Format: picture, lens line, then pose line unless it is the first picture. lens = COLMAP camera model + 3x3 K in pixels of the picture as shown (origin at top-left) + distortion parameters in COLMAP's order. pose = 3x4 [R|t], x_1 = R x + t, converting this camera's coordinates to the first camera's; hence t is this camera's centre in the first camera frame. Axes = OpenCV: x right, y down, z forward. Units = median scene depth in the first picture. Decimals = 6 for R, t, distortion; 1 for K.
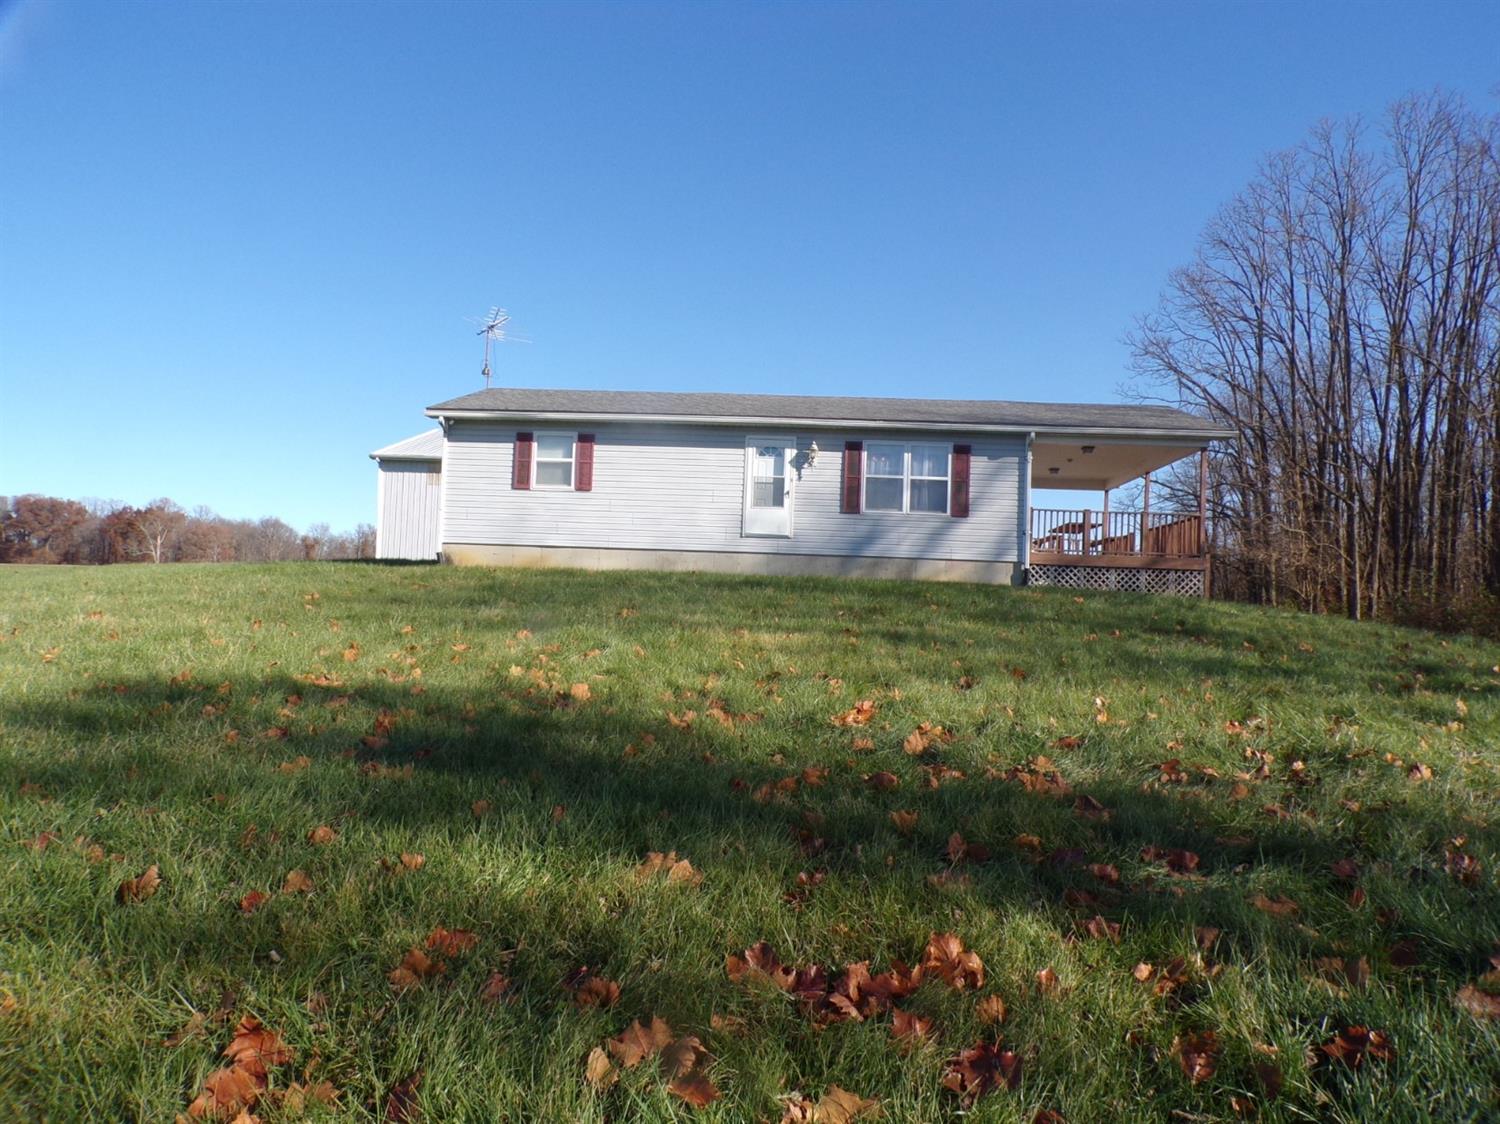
lens RADIAL K [[1020.0, 0, 766.1], [0, 1020.0, 563.6], [0, 0, 1]] dist [0.005136, 0.003727]
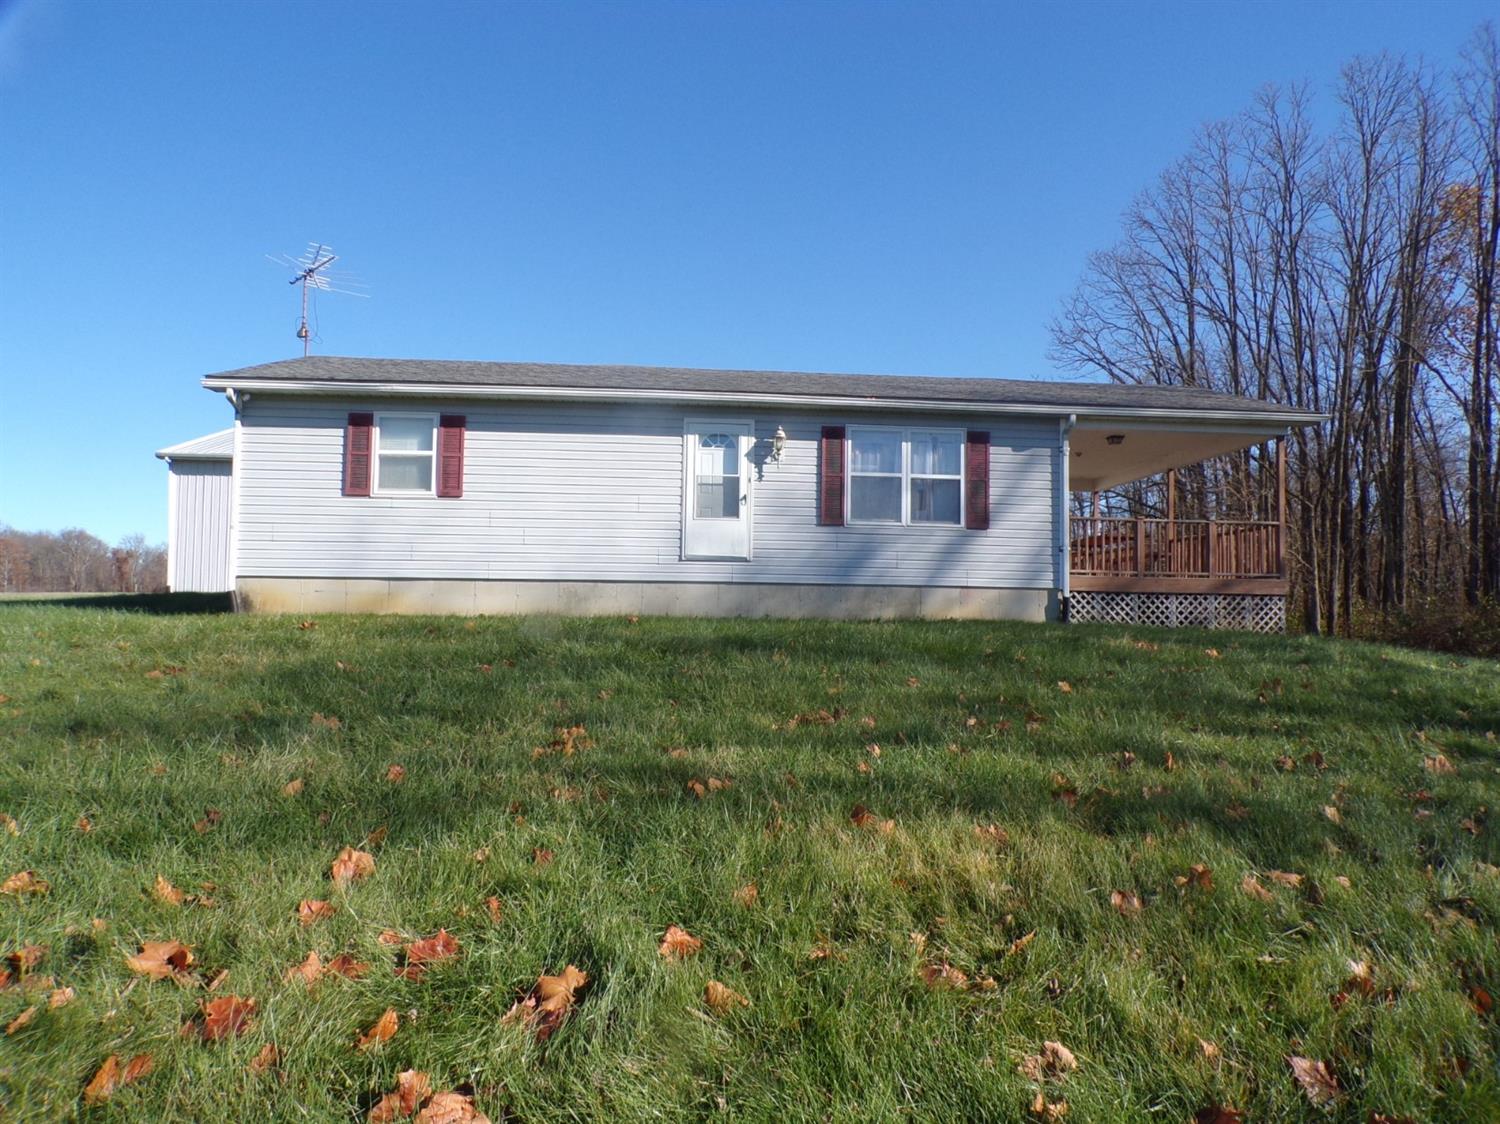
lens RADIAL K [[1021.1, 0, 759.1], [0, 1021.1, 569.8], [0, 0, 1]] dist [-0.002828, 0.003162]
pose [[0.990969, -0.016917, 0.133022, -0.064676], [0.016605, 0.999856, 0.003451, -0.021199], [-0.133061, -0.001211, 0.991107, 0.287664]]
